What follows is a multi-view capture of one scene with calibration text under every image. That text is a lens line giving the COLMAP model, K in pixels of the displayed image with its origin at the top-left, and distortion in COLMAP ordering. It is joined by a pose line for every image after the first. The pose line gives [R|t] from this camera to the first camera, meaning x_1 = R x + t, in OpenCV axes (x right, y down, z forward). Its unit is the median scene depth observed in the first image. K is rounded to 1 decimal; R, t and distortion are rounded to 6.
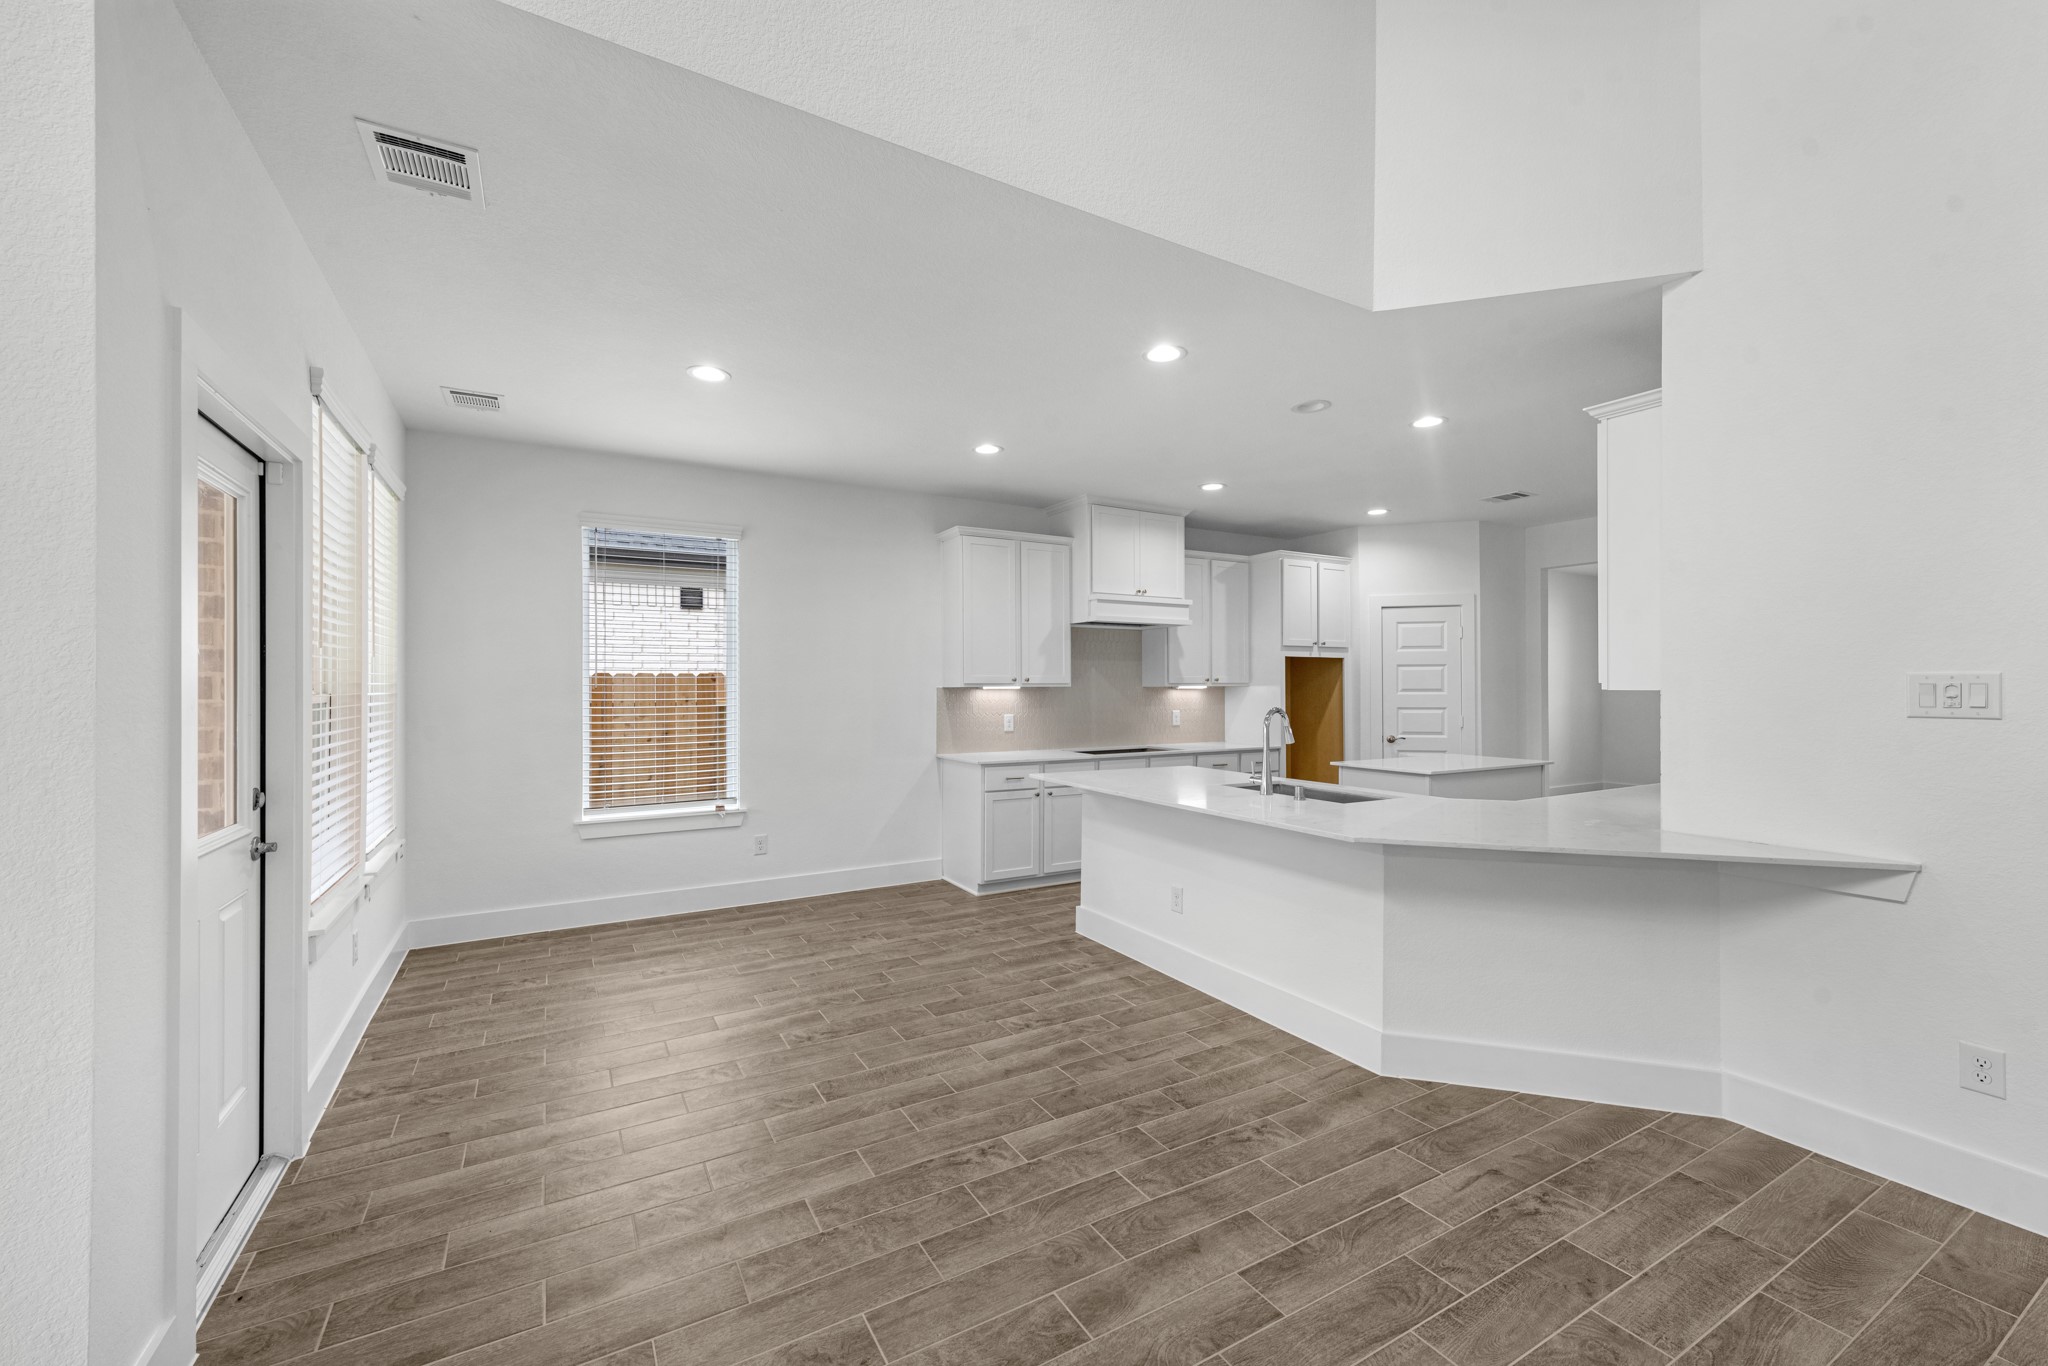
lens RADIAL K [[827.2, 0, 1024.4], [0, 827.2, 680.3], [0, 0, 1]] dist [0.007674, 0.000396]
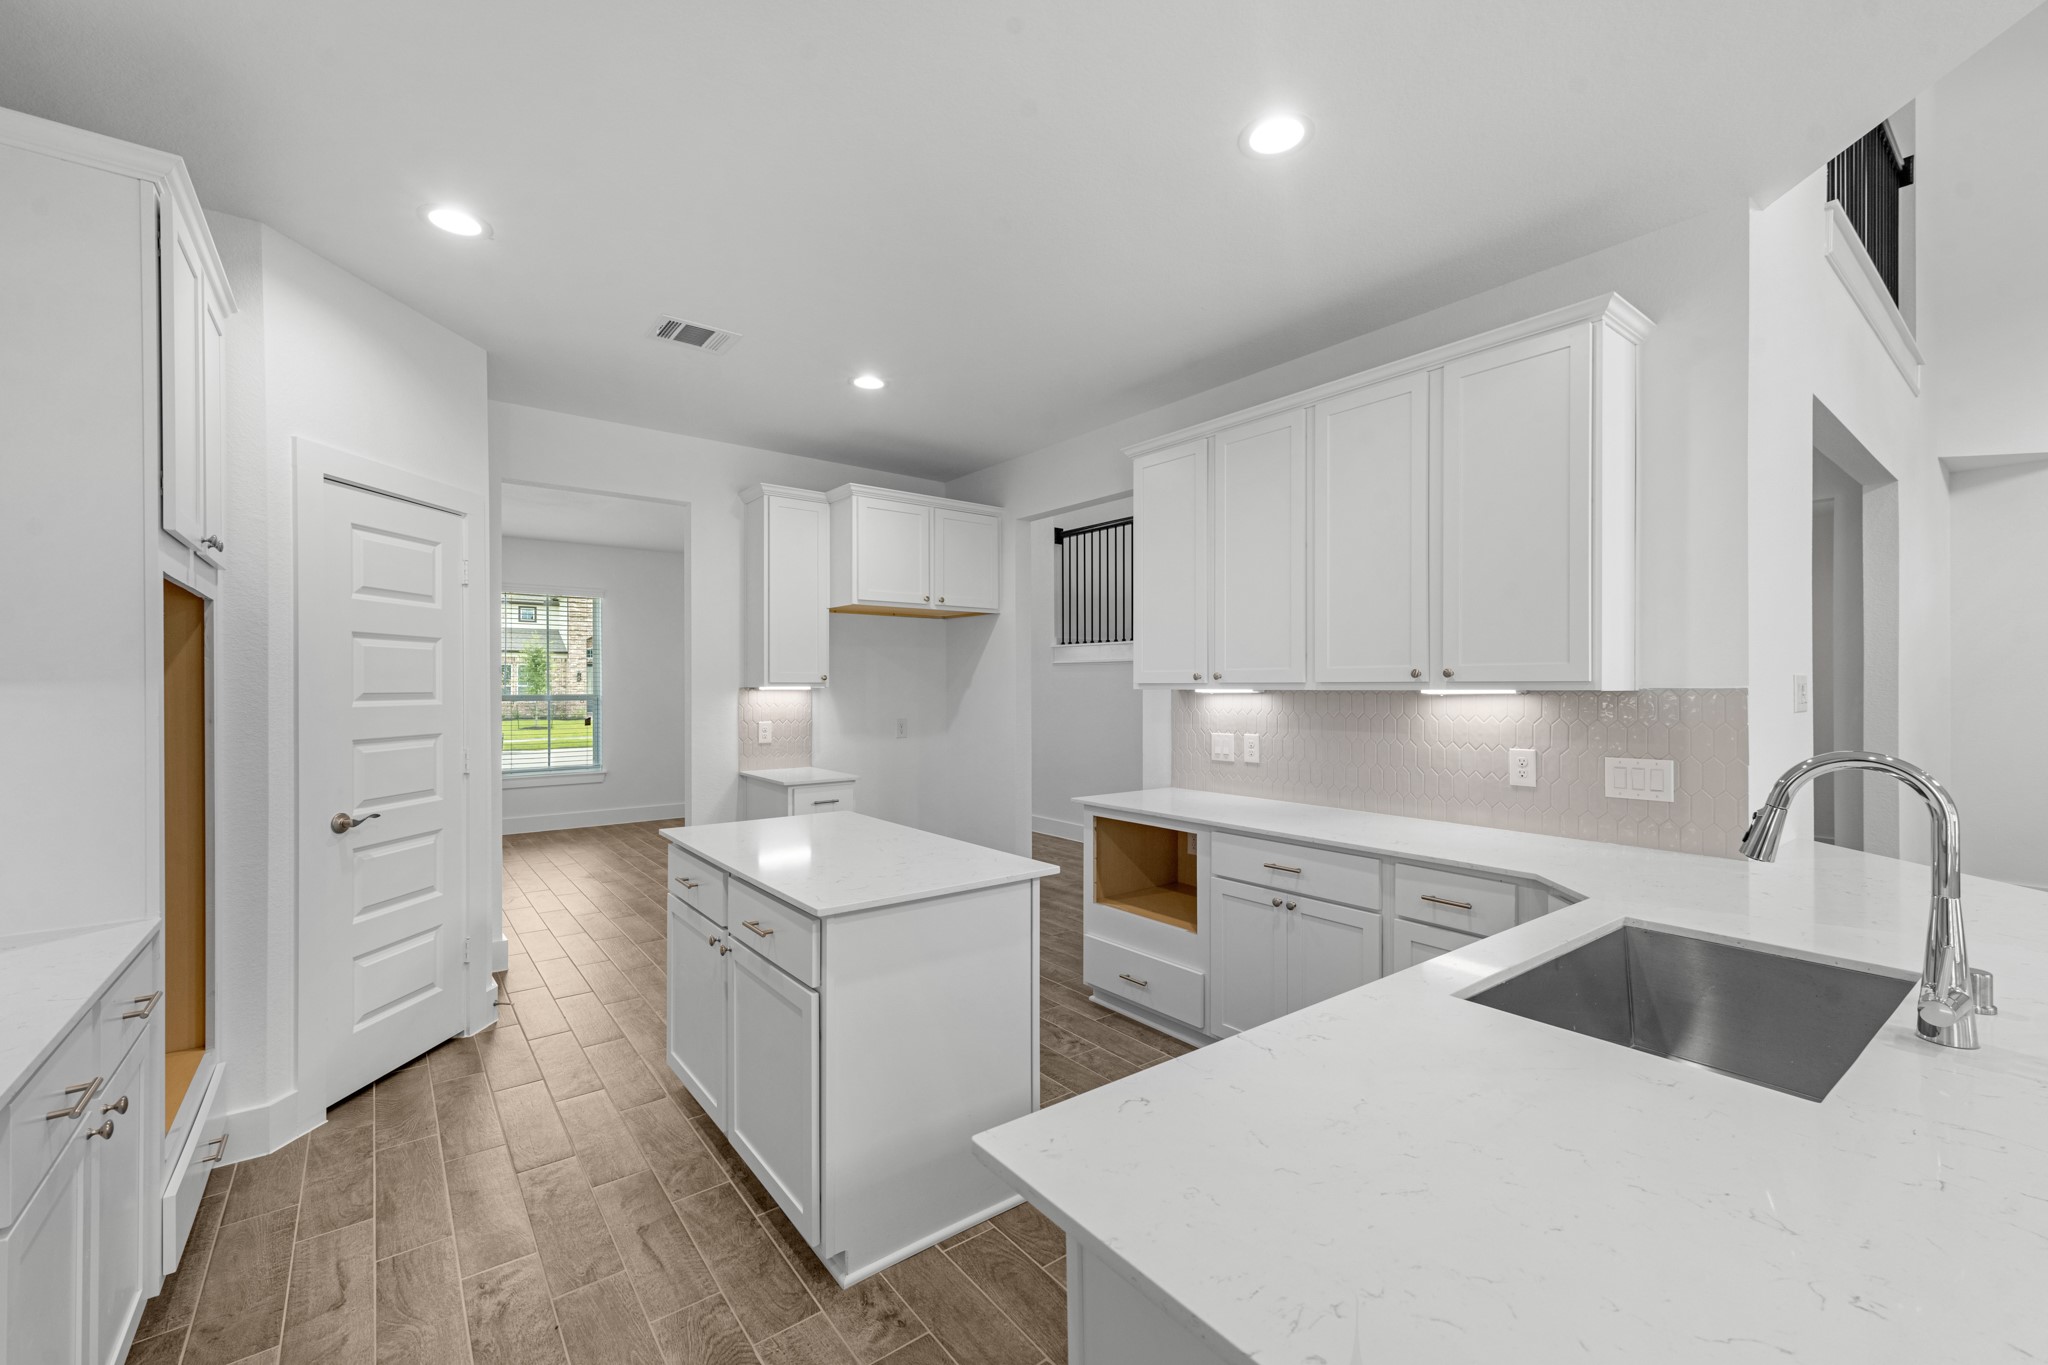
lens RADIAL K [[827.2, 0, 1006.2], [0, 827.2, 691.9], [0, 0, 1]] dist [0.007674, 0.000396]
pose [[-0.123717, -0.007206, 0.992291, 0.020723], [-0.006720, 0.999957, 0.006424, 0.006170], [-0.992295, -0.005874, -0.123760, 0.854890]]
